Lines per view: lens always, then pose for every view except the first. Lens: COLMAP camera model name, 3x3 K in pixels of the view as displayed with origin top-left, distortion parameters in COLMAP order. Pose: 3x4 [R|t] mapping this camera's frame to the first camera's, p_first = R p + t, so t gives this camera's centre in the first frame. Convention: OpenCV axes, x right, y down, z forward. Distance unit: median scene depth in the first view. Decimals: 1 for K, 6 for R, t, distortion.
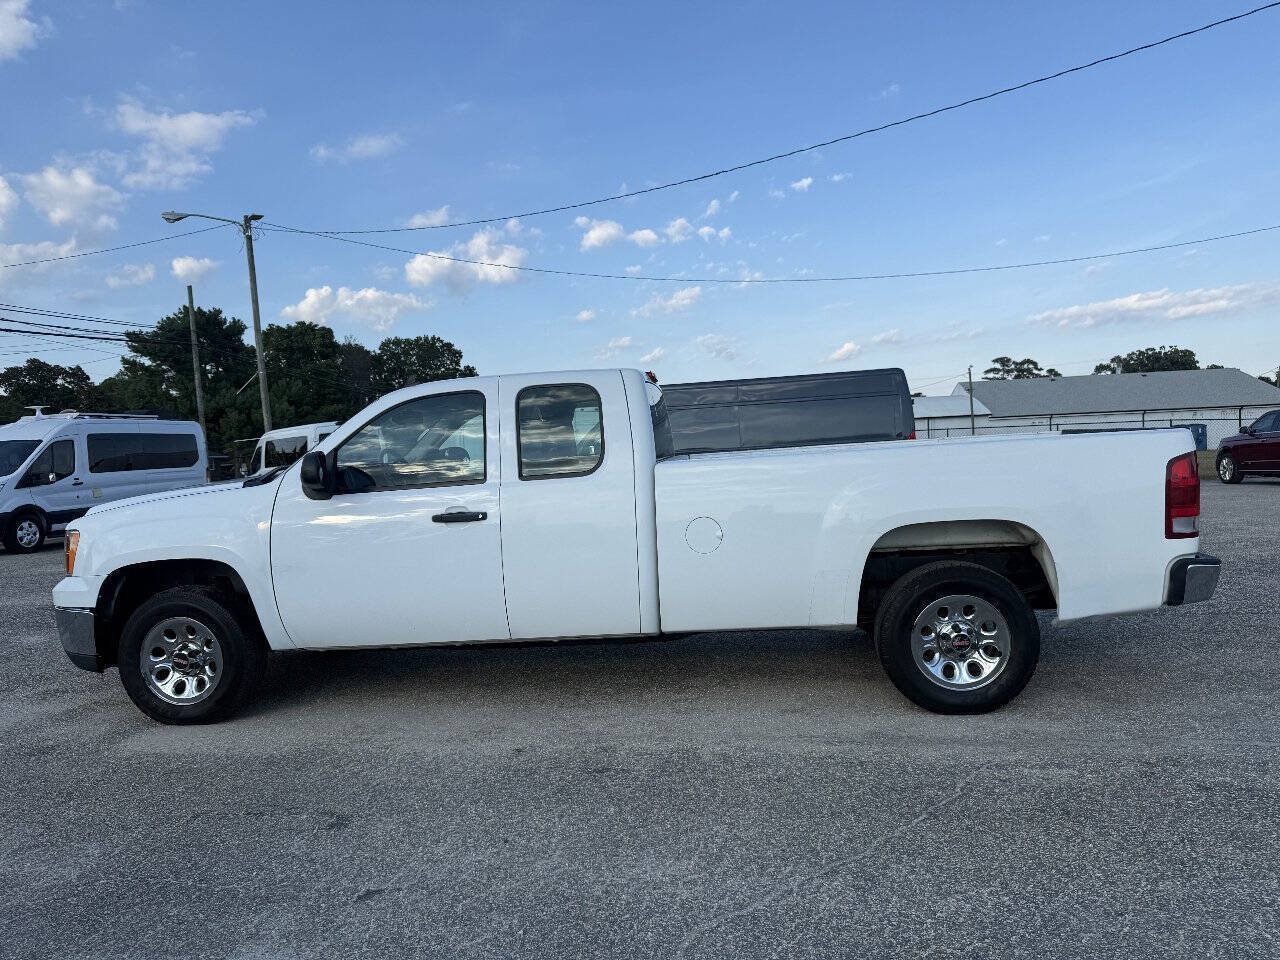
lens RADIAL K [[912.3, 0, 634.0], [0, 912.3, 496.2], [0, 0, 1]] dist [0.021011, -0.030976]
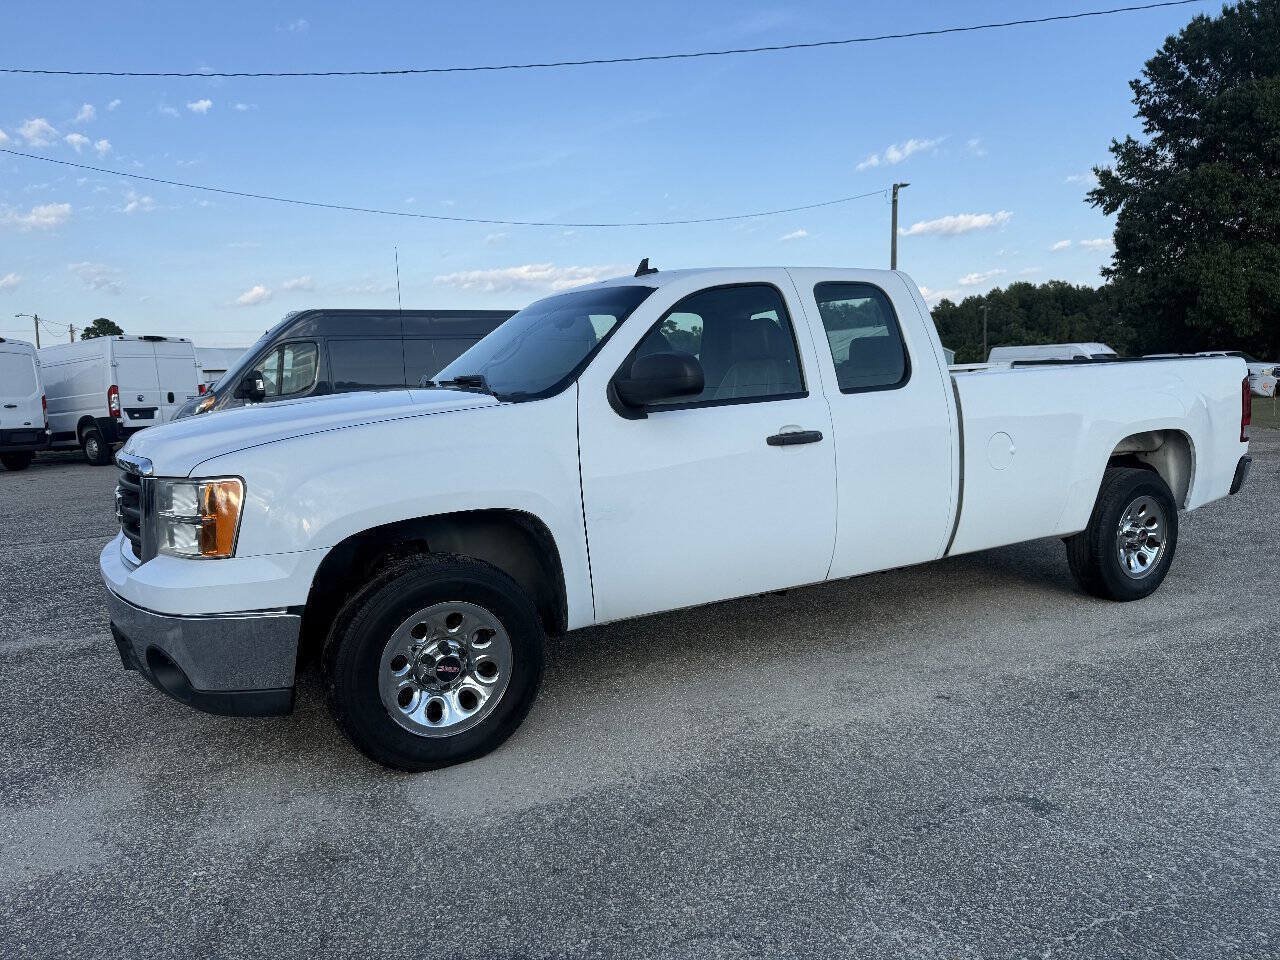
lens RADIAL K [[912.3, 0, 635.1], [0, 912.3, 490.7], [0, 0, 1]] dist [0.021011, -0.030976]
pose [[0.810732, -0.050305, 0.583252, -0.719922], [0.023757, 0.998308, 0.053081, 0.021537], [-0.584935, -0.029178, 0.810555, 0.382381]]
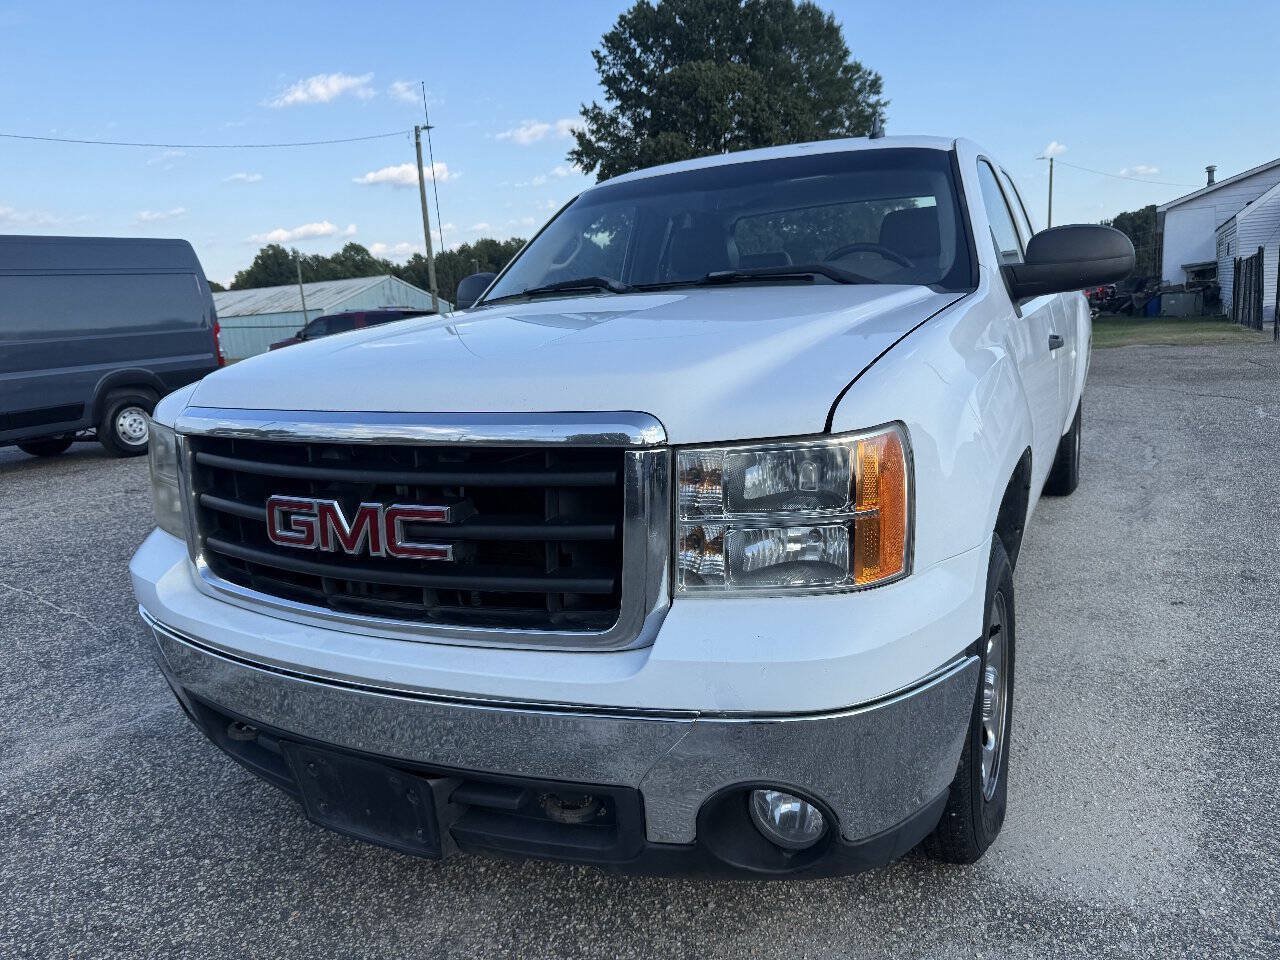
lens RADIAL K [[912.3, 0, 645.1], [0, 912.3, 483.7], [0, 0, 1]] dist [0.021011, -0.030976]
pose [[0.362755, -0.151167, 0.919542, -0.890040], [0.092671, 0.987716, 0.125816, 0.012678], [-0.927265, 0.039574, 0.372307, 0.942513]]
